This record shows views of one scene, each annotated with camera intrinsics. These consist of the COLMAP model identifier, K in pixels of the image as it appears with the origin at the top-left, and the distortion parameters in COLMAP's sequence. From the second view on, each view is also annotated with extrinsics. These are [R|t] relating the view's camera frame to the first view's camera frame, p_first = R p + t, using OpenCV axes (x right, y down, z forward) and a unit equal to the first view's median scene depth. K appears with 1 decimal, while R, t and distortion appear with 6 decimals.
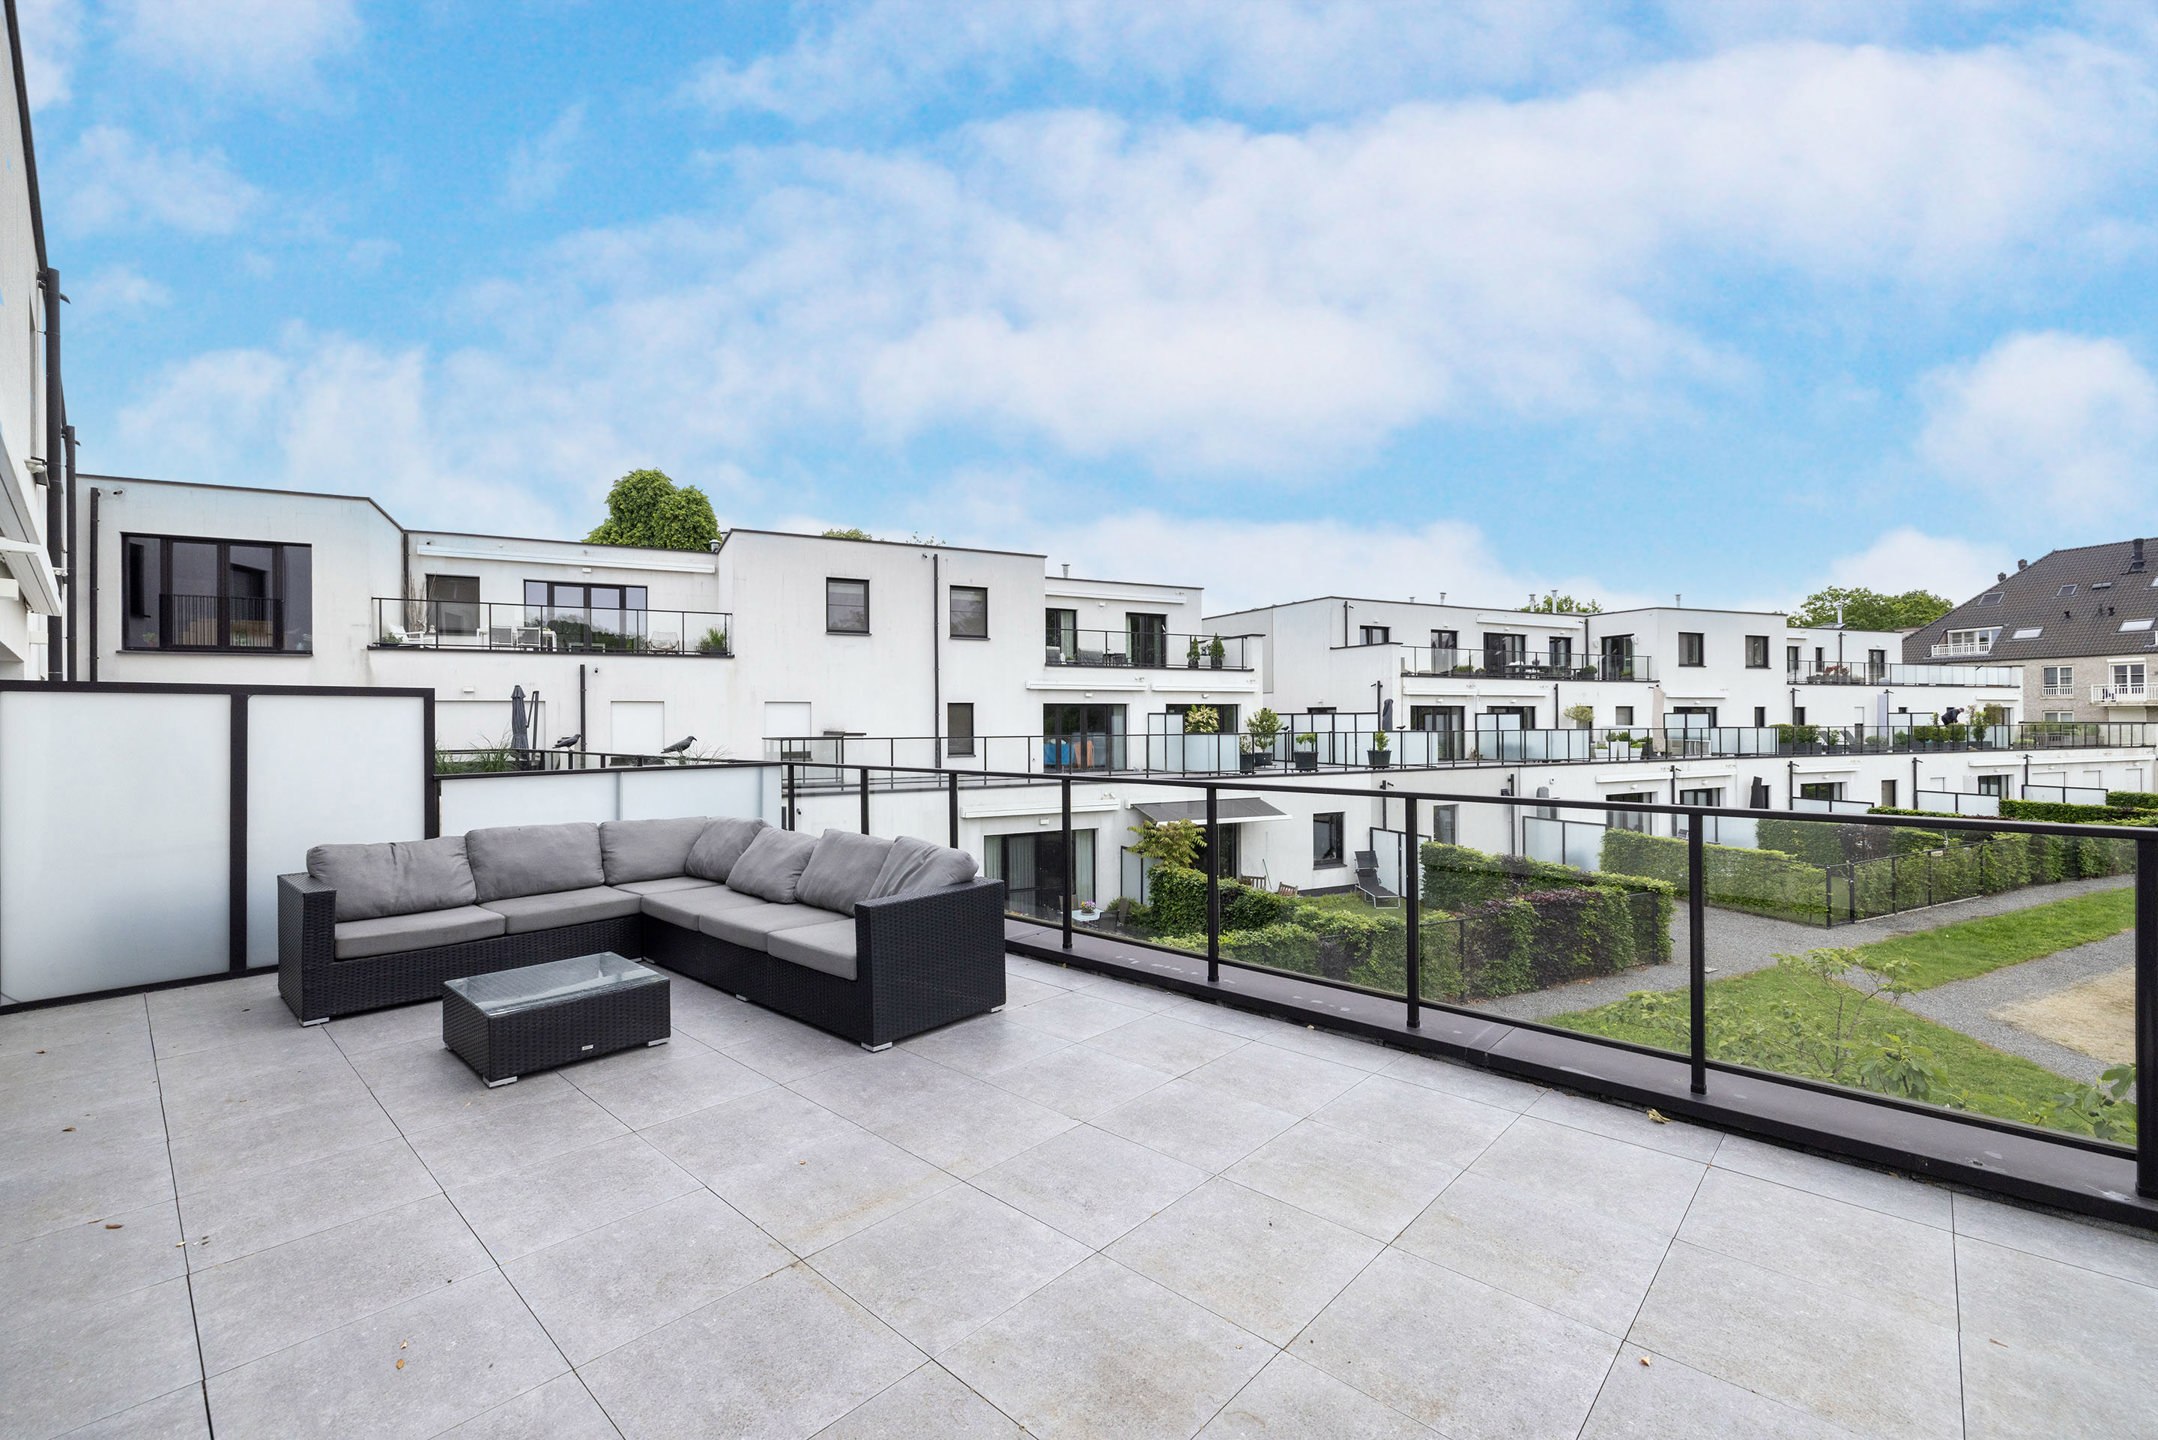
lens RADIAL K [[882.5, 0, 1041.9], [0, 882.5, 730.1], [0, 0, 1]] dist [0.001098, -0.000427]
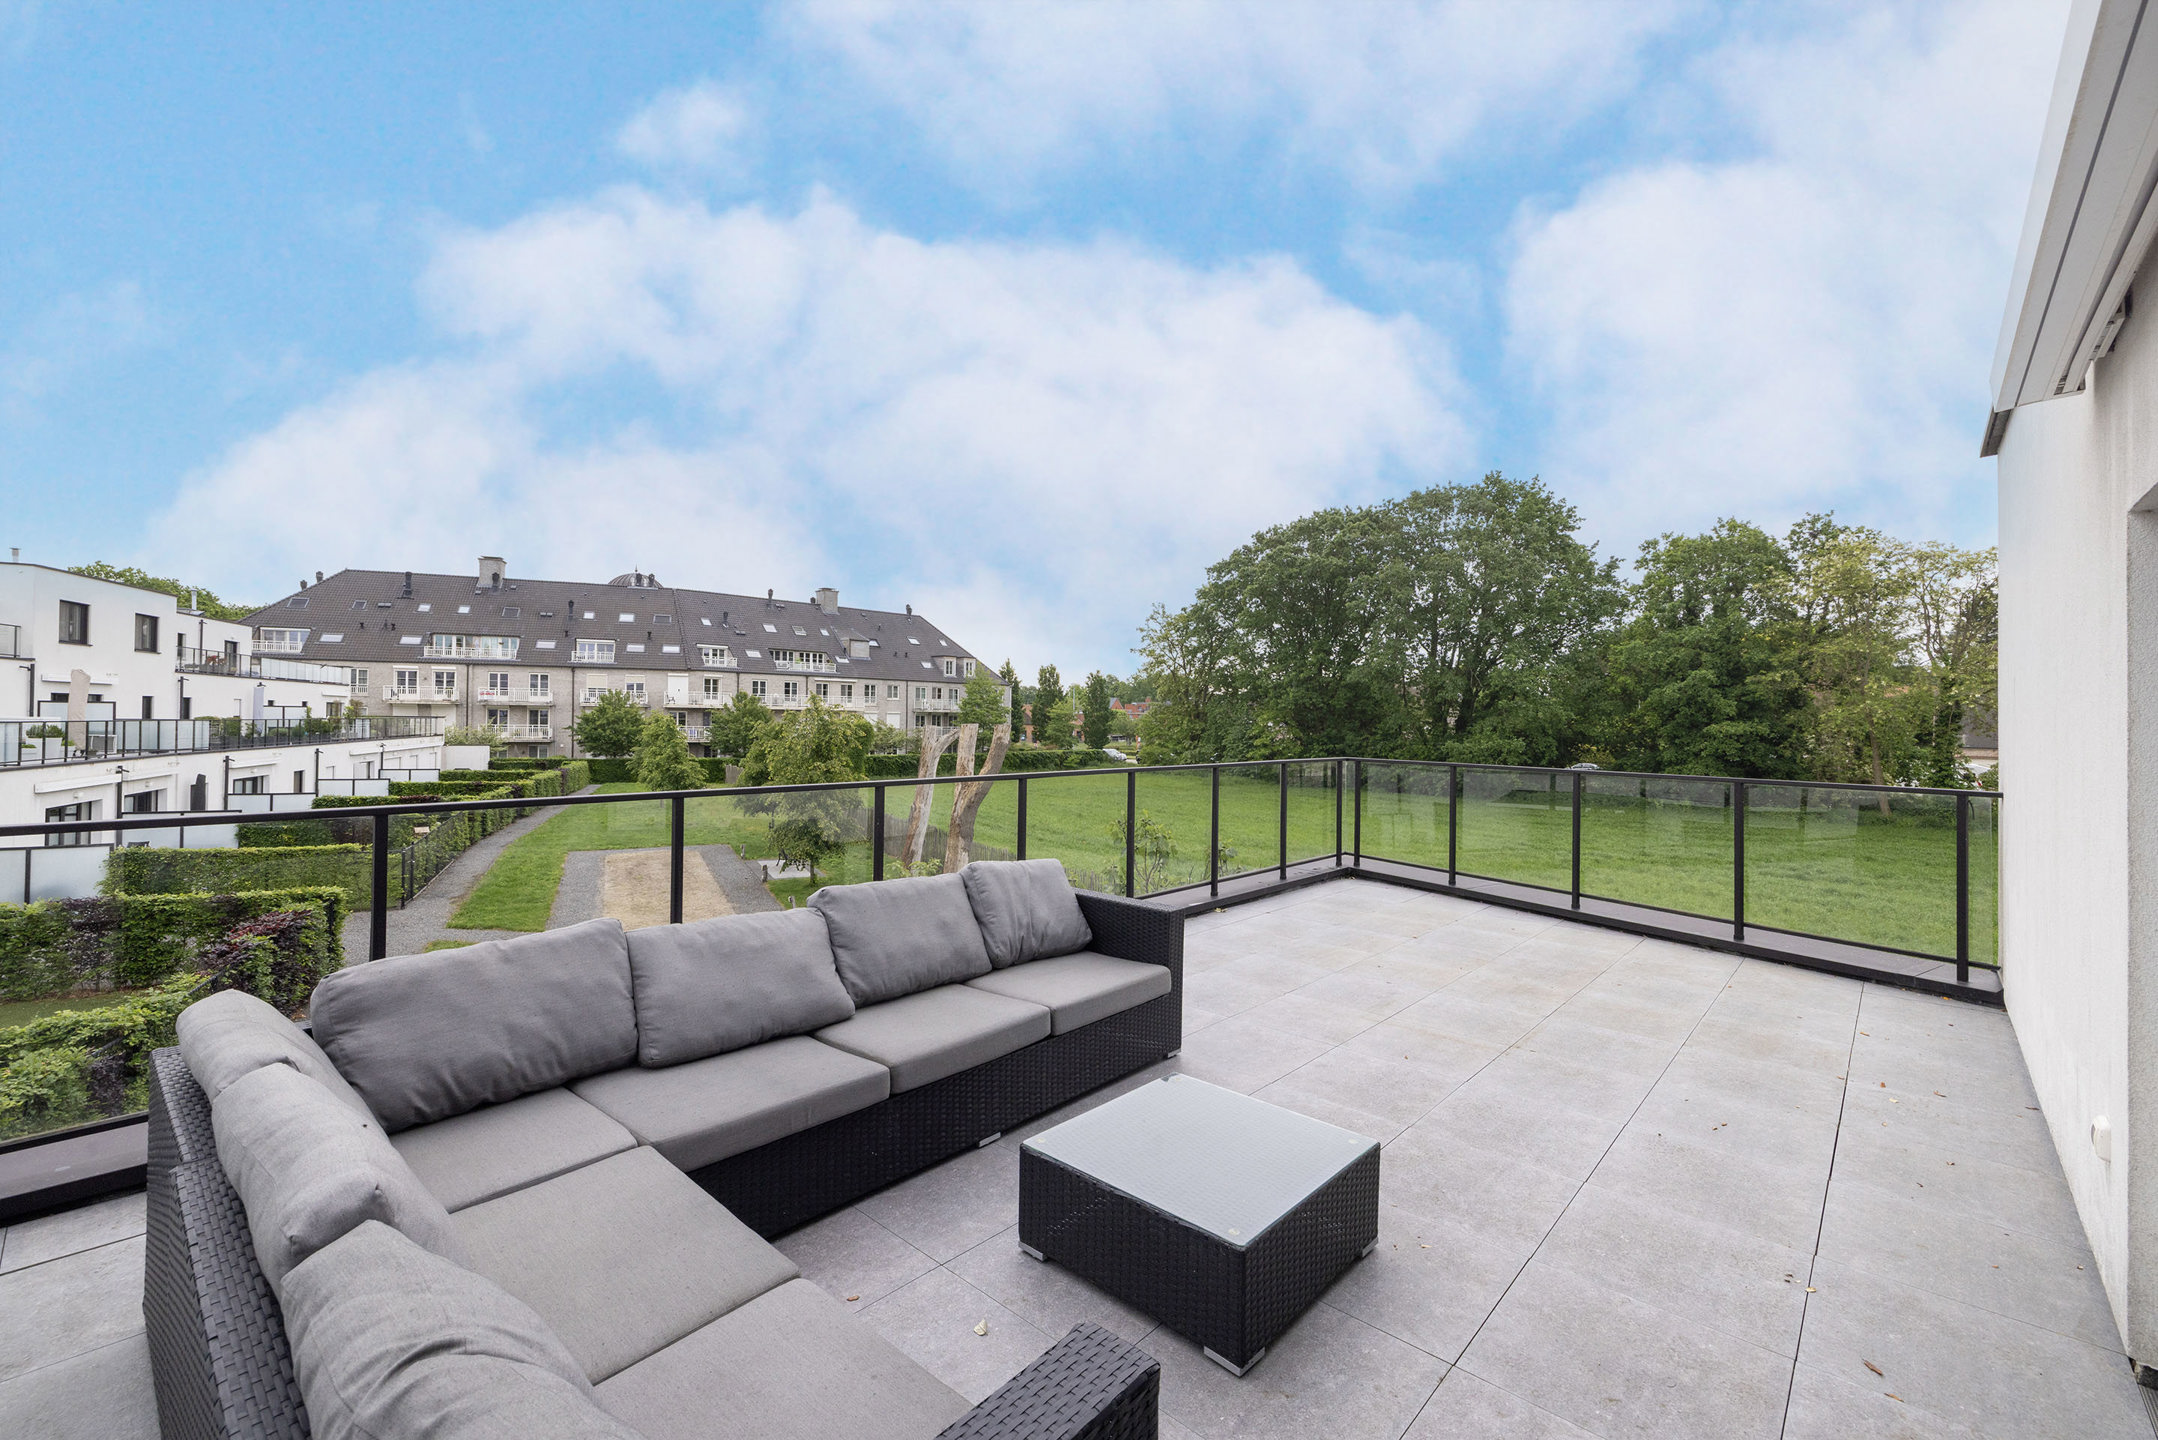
lens RADIAL K [[889.8, 0, 1084.8], [0, 889.8, 717.0], [0, 0, 1]] dist [-0.000912, 0.000047]
pose [[-0.005540, 0.007461, 0.999957, -0.090684], [-0.001749, 0.999971, -0.007470, -0.000624], [-0.999983, -0.001791, -0.005526, 0.084015]]
